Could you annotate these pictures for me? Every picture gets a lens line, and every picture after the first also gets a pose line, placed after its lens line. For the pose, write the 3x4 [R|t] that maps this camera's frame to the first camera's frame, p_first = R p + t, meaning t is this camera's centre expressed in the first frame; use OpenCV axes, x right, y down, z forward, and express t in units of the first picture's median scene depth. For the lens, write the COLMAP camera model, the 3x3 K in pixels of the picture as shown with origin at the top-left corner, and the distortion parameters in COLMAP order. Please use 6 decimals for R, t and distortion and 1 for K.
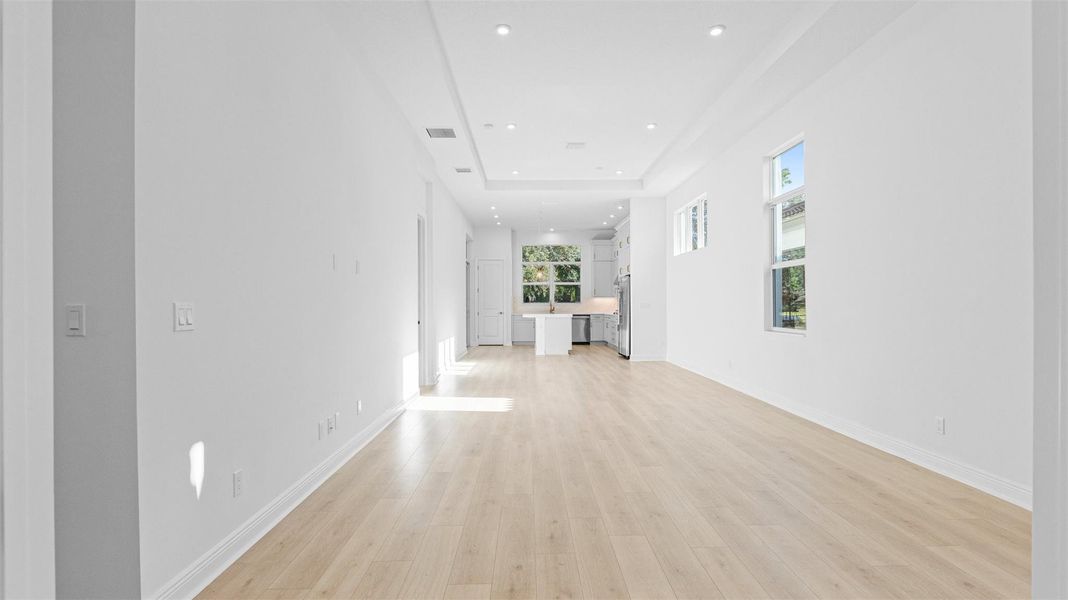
lens RADIAL K [[493.3, 0, 534.0], [0, 493.3, 300.0], [0, 0, 1]] dist [-0.015544, -0.000074]
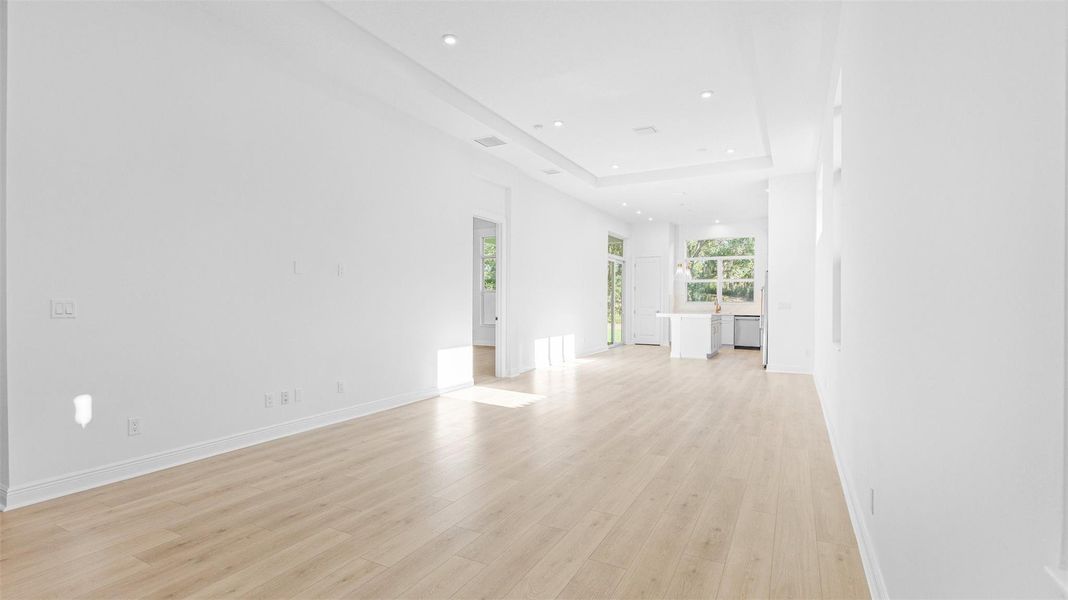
lens RADIAL K [[483.0, 0, 534.0], [0, 483.0, 300.0], [0, 0, 1]] dist [0.001952, 0.000217]
pose [[0.872880, 0.005642, -0.487903, 0.401345], [-0.003491, 0.999980, 0.005318, -0.001766], [0.487923, -0.002938, 0.872882, 0.127915]]
